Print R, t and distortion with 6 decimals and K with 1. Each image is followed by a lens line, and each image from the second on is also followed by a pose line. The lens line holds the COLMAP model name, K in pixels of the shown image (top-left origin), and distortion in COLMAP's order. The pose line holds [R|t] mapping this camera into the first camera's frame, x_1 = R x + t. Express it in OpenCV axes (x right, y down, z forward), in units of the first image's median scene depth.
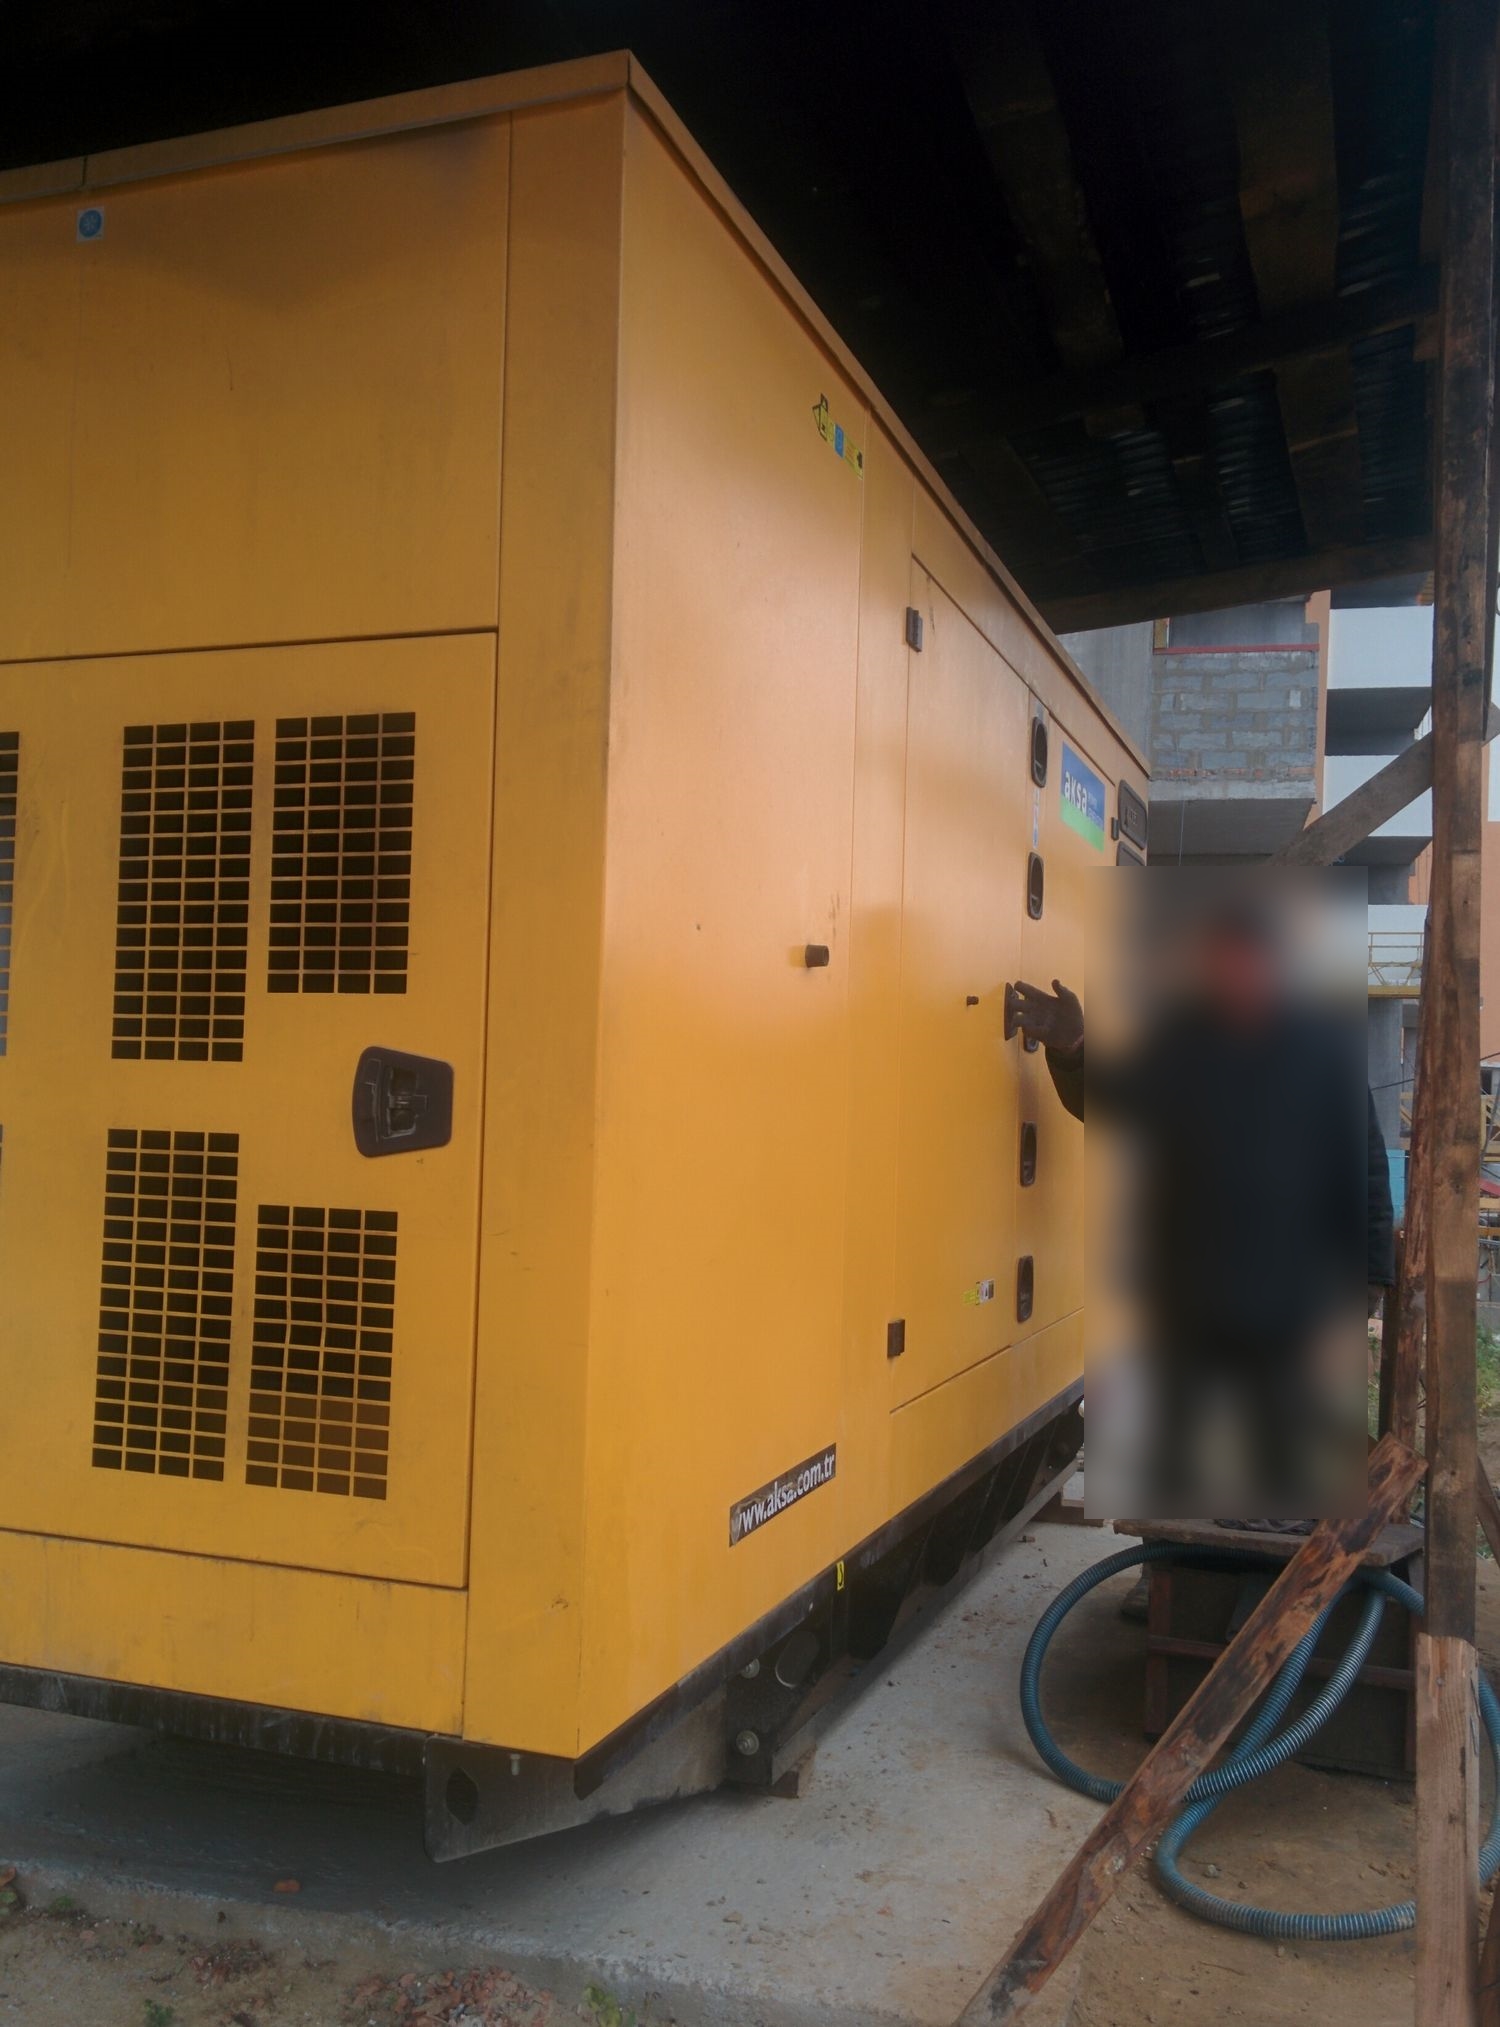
lens RADIAL K [[1799.2, 0, 753.0], [0, 1799.2, 1010.1], [0, 0, 1]] dist [0.043024, -0.041127]
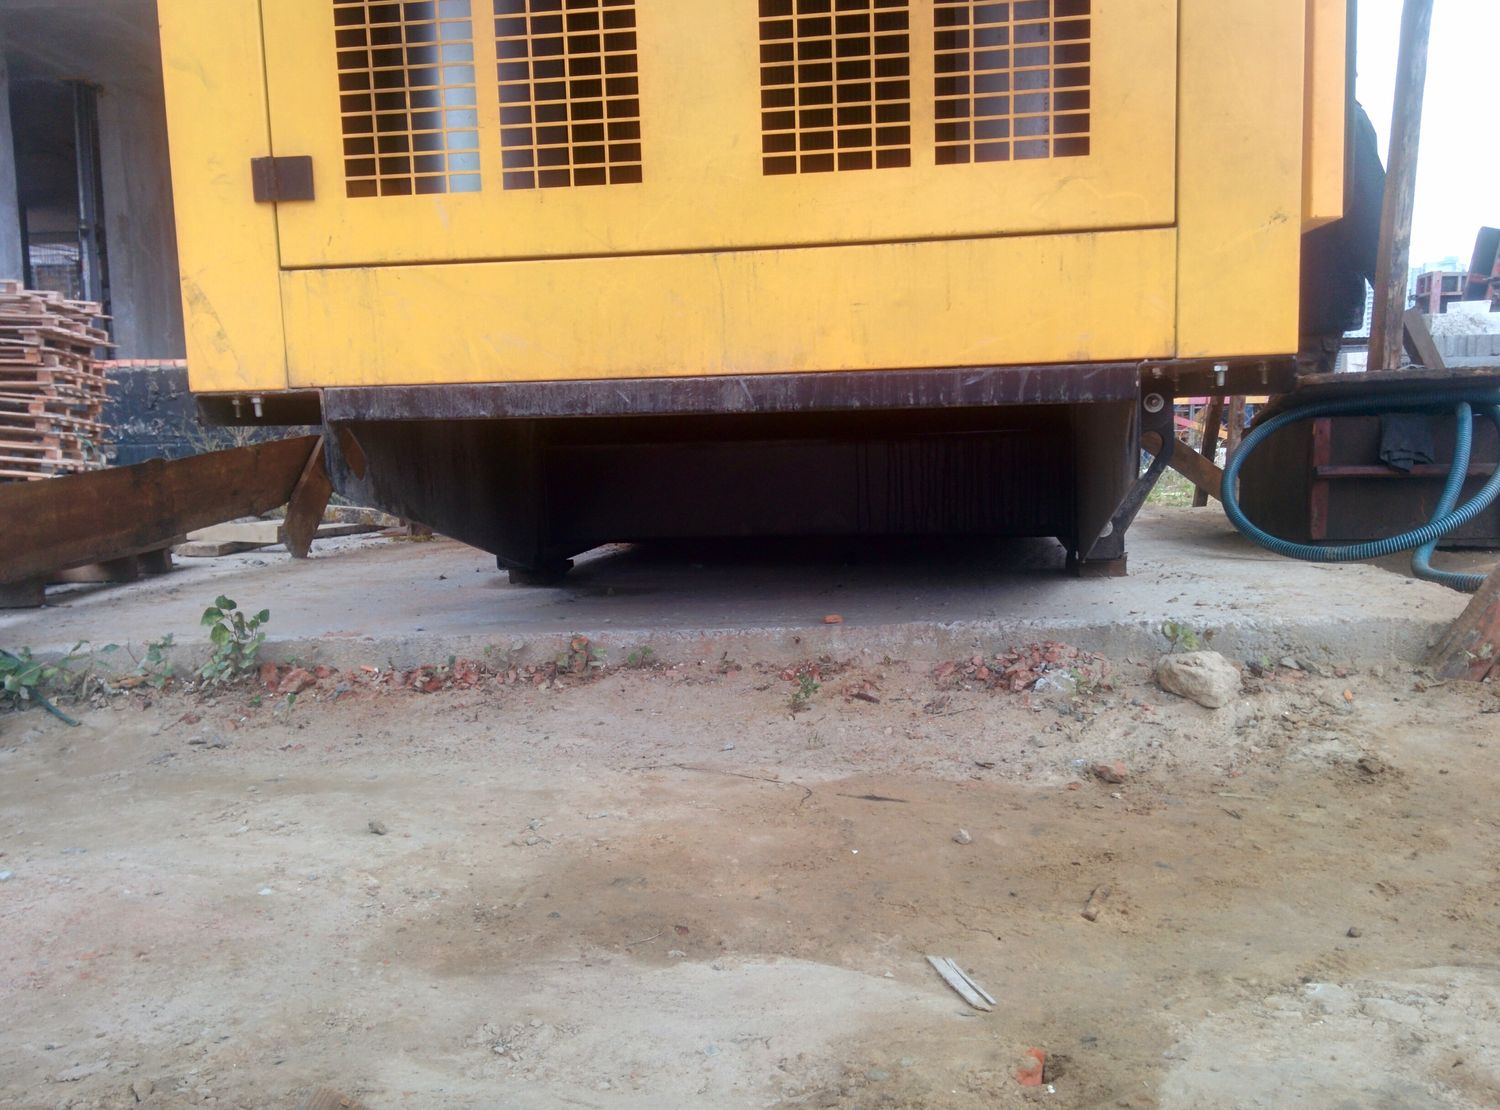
lens RADIAL K [[1331.4, 0, 751.1], [0, 1331.4, 560.4], [0, 0, 1]] dist [0.043024, -0.041127]
pose [[0.980226, -0.083663, 0.179324, -0.539693], [0.052513, 0.983713, 0.171905, 0.344374], [-0.190785, -0.159089, 0.968655, 0.210666]]
